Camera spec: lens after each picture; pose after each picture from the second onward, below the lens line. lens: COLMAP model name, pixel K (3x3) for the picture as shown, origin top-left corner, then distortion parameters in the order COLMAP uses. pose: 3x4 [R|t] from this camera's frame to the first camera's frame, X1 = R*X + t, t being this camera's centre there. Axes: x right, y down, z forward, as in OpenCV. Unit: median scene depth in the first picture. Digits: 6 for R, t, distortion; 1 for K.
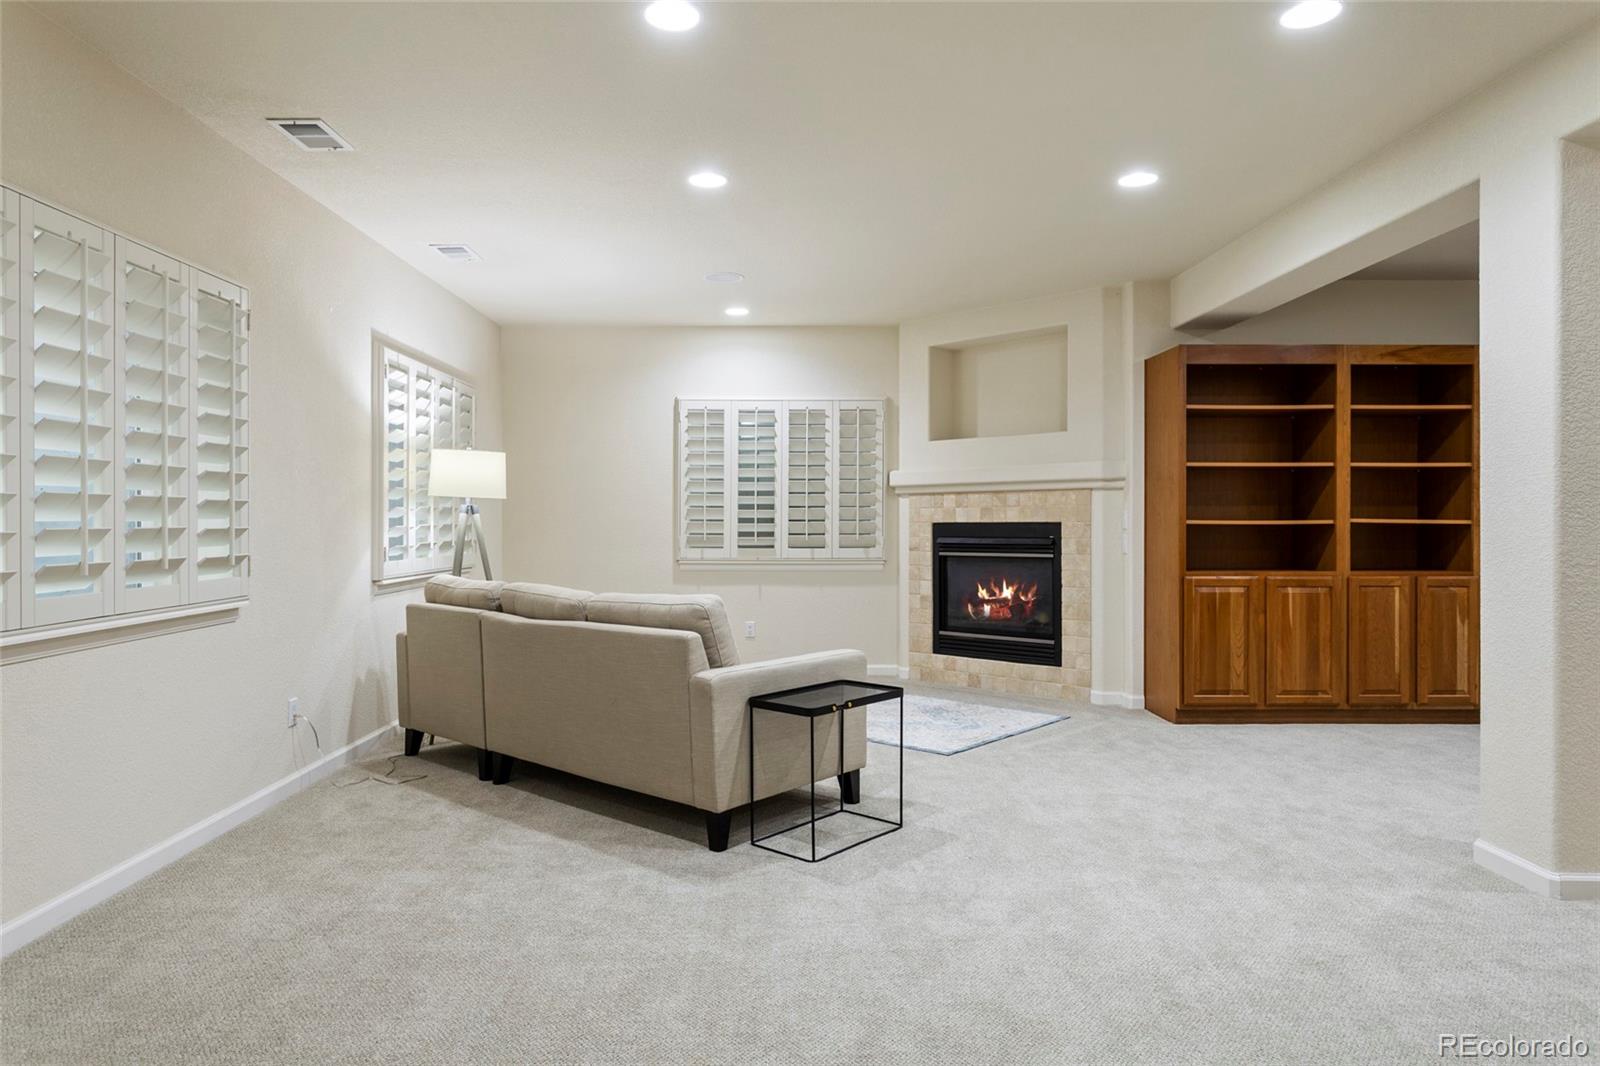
lens RADIAL K [[1001.1, 0, 798.6], [0, 1001.1, 519.3], [0, 0, 1]] dist [-0.004176, 0.000377]
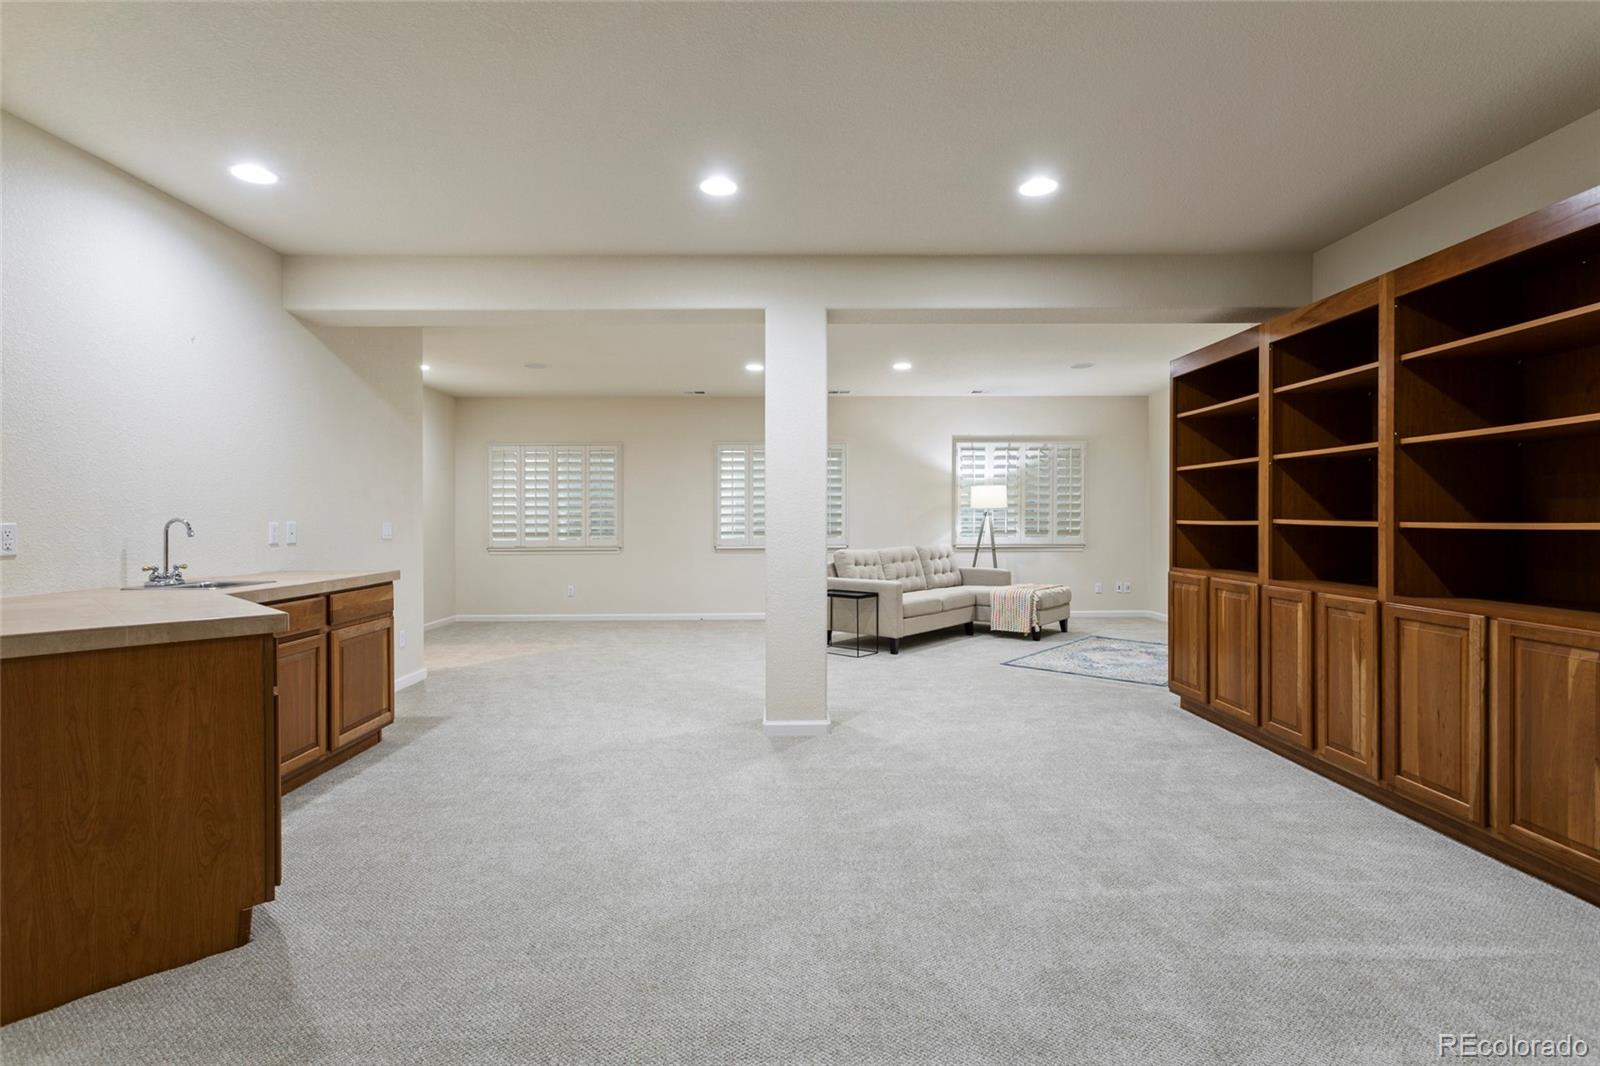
lens RADIAL K [[774.4, 0, 795.9], [0, 774.4, 522.2], [0, 0, 1]] dist [-0.002267, 0.000979]
pose [[0.006289, 0.005060, -0.999967, 1.077774], [-0.001746, 0.999986, 0.005049, -0.000989], [0.999979, 0.001714, 0.006297, 0.509168]]
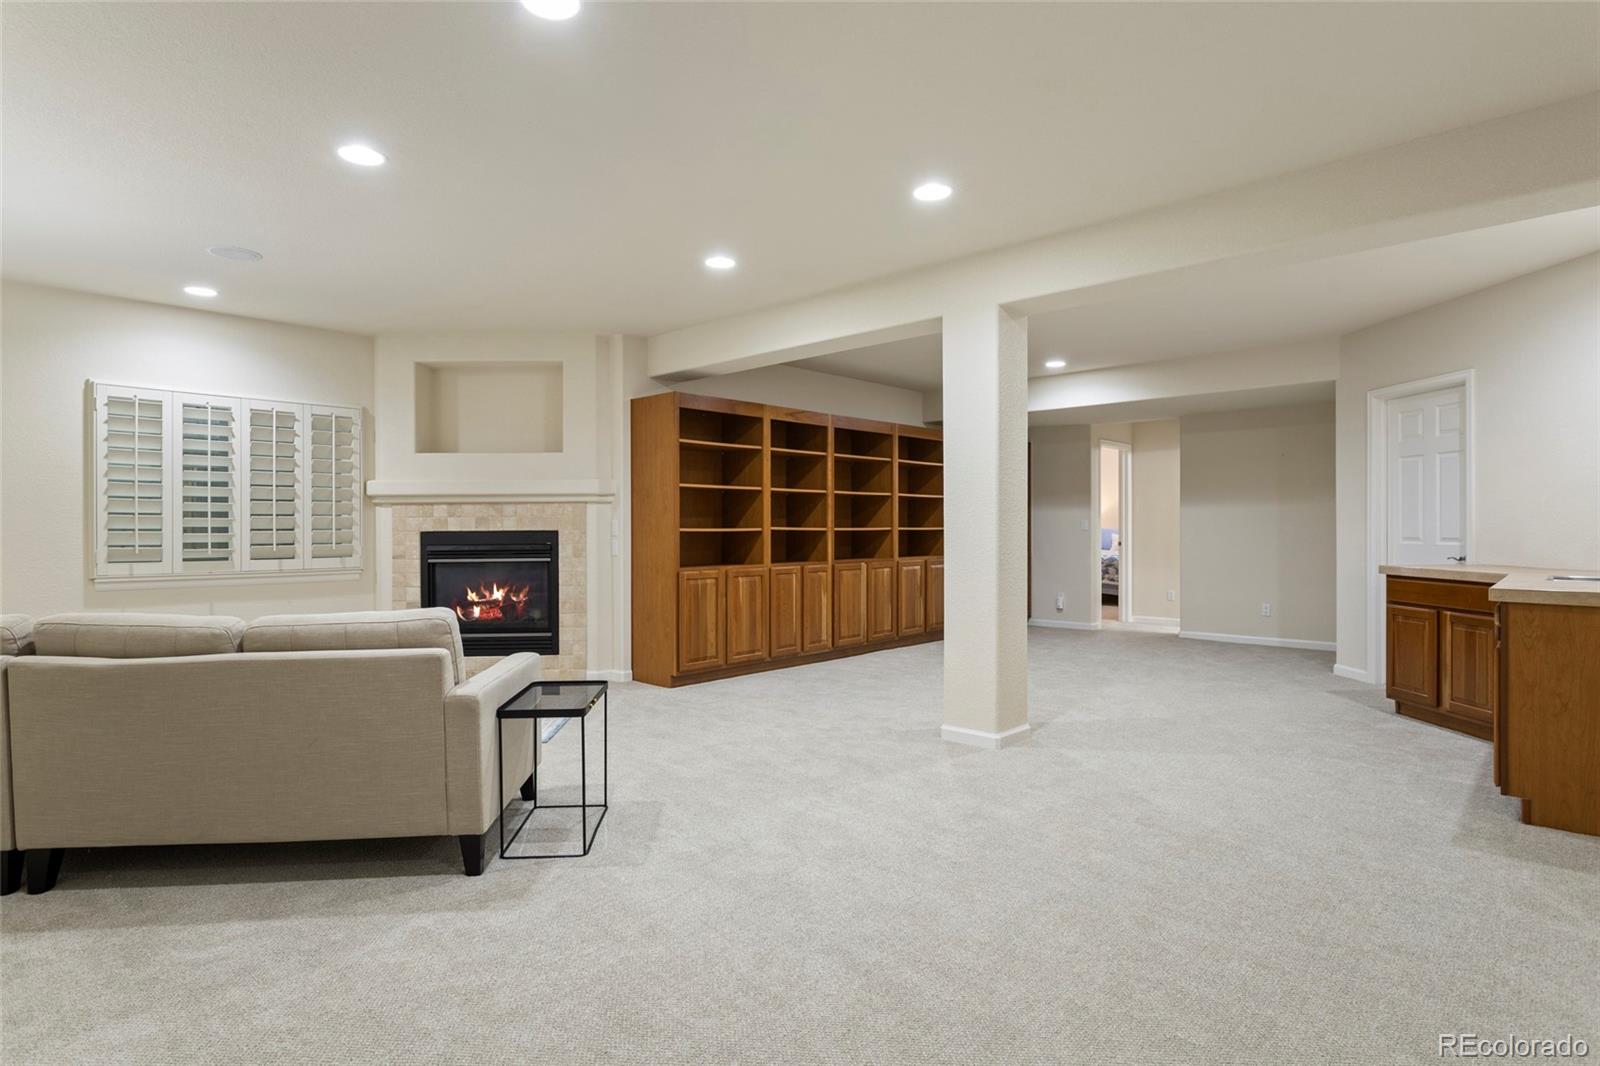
lens RADIAL K [[841.3, 0, 795.7], [0, 841.3, 520.4], [0, 0, 1]] dist [-0.007009, 0.001147]
pose [[0.688046, 0.005492, 0.725647, -0.258577], [0.002462, 0.999948, -0.009903, 0.001556], [-0.725663, 0.008600, 0.687996, 0.129329]]
